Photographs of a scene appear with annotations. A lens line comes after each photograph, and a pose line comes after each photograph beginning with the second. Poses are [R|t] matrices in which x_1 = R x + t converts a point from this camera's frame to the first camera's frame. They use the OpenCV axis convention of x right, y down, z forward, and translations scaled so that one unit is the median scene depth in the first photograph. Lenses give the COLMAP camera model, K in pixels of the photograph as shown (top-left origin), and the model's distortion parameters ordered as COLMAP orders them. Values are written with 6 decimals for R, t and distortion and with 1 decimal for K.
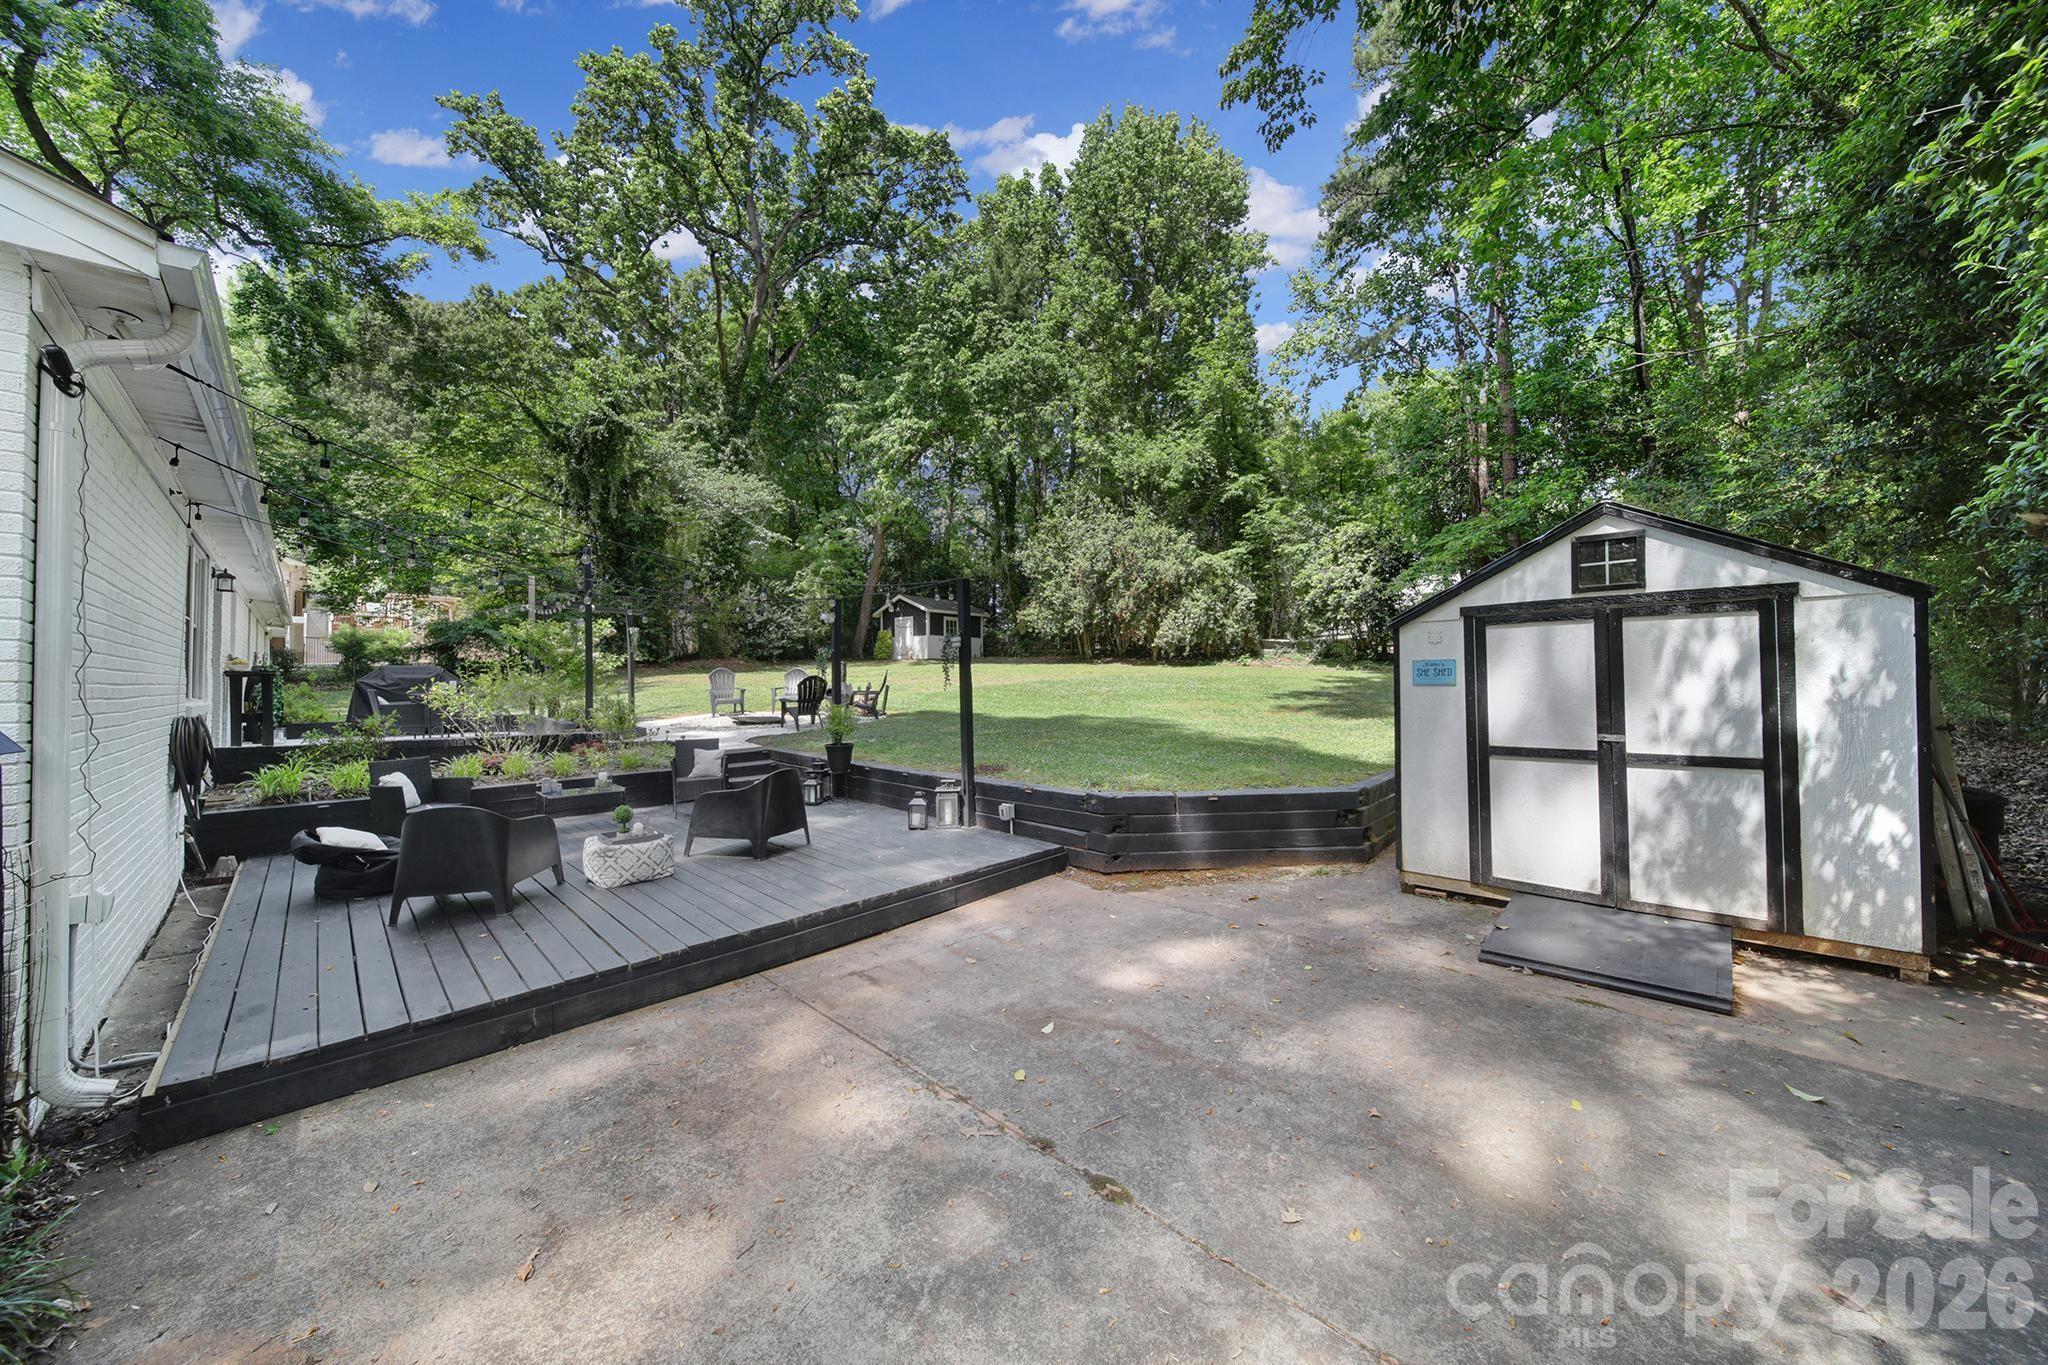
lens RADIAL K [[715.5, 0, 1020.0], [0, 715.5, 677.3], [0, 0, 1]] dist [-0.002816, -0.001607]
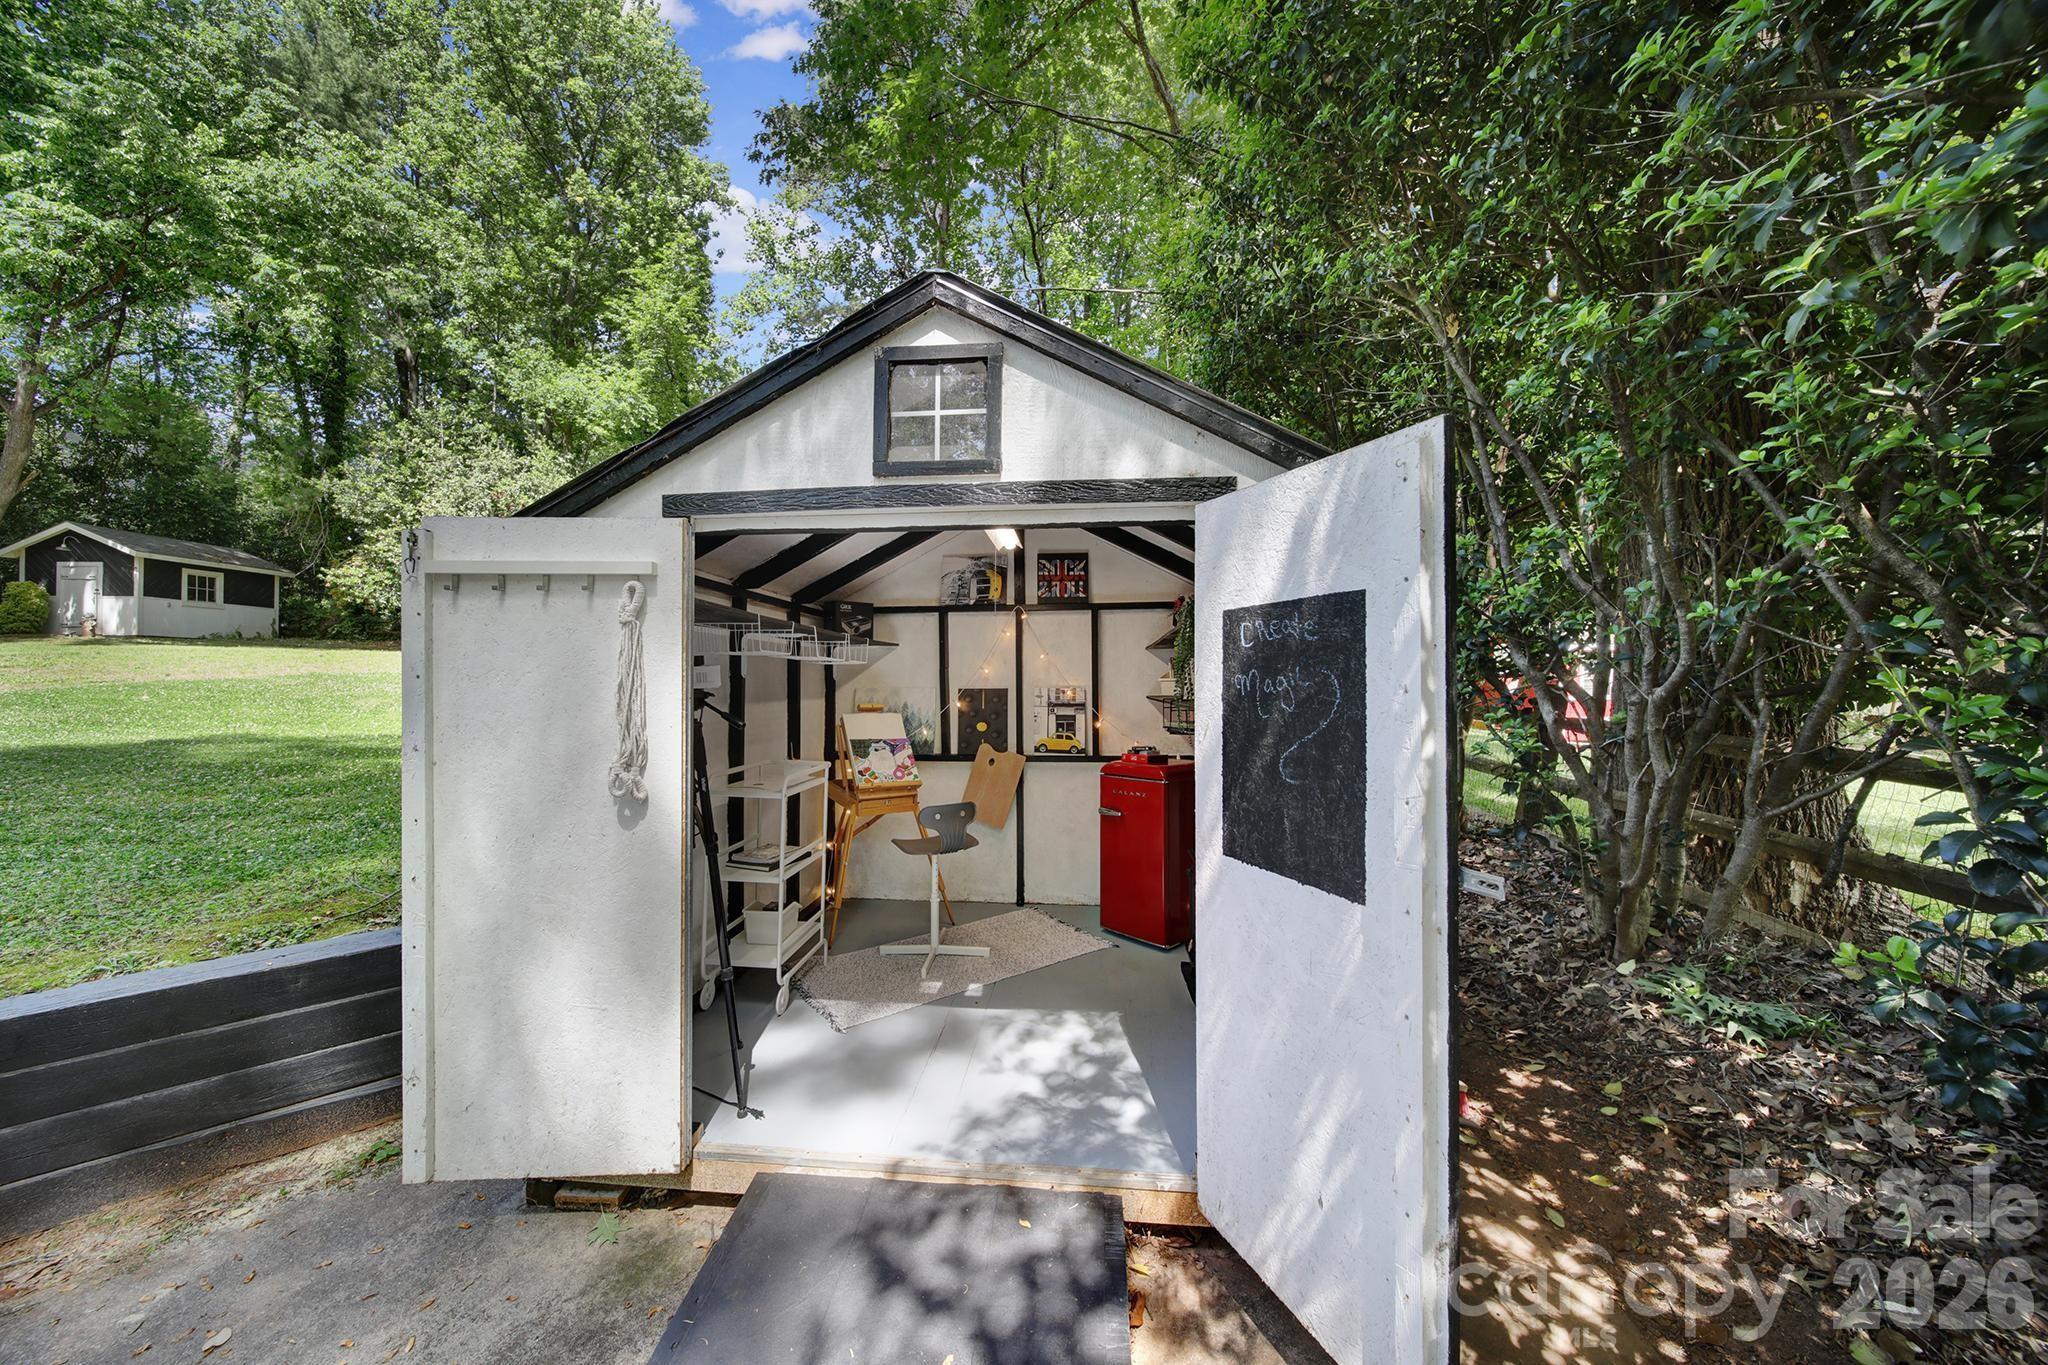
lens RADIAL K [[715.5, 0, 1029.0], [0, 715.5, 678.4], [0, 0, 1]] dist [-0.002816, -0.001607]
pose [[0.772166, 0.015057, 0.635243, 0.084943], [-0.015095, 0.999872, -0.005351, 0.001464], [-0.635242, -0.005457, 0.772294, 0.089299]]
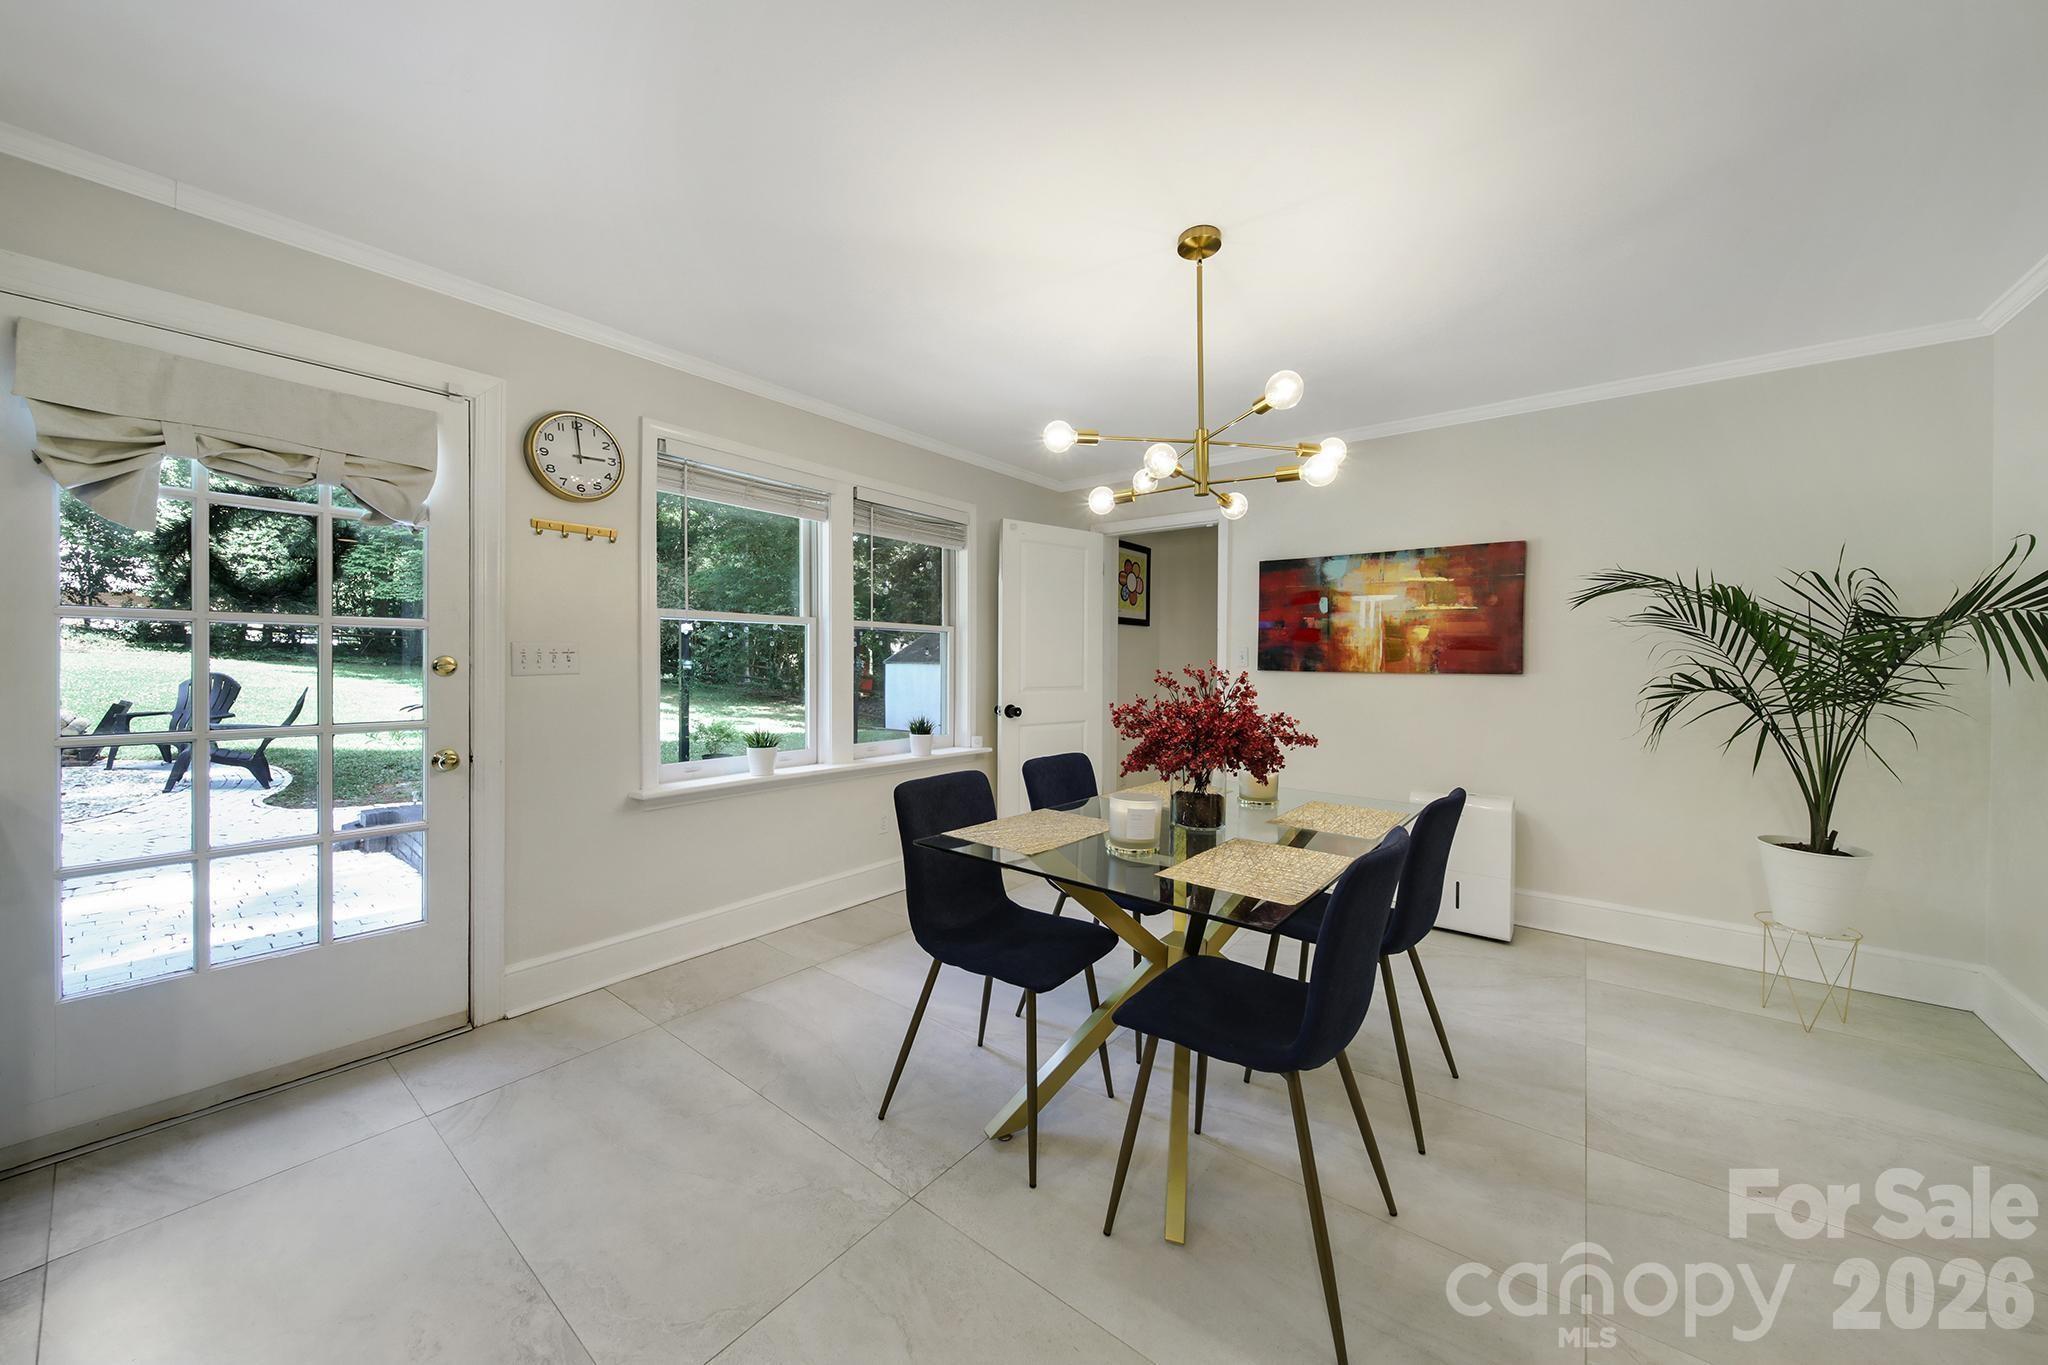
lens RADIAL K [[715.5, 0, 1027.1], [0, 715.5, 666.7], [0, 0, 1]] dist [-0.002816, -0.001607]
pose [[-0.129544, -0.000190, 0.991574, -0.366051], [-0.011615, 0.999932, -0.001326, -0.009236], [-0.991506, -0.011689, -0.129537, 0.193091]]
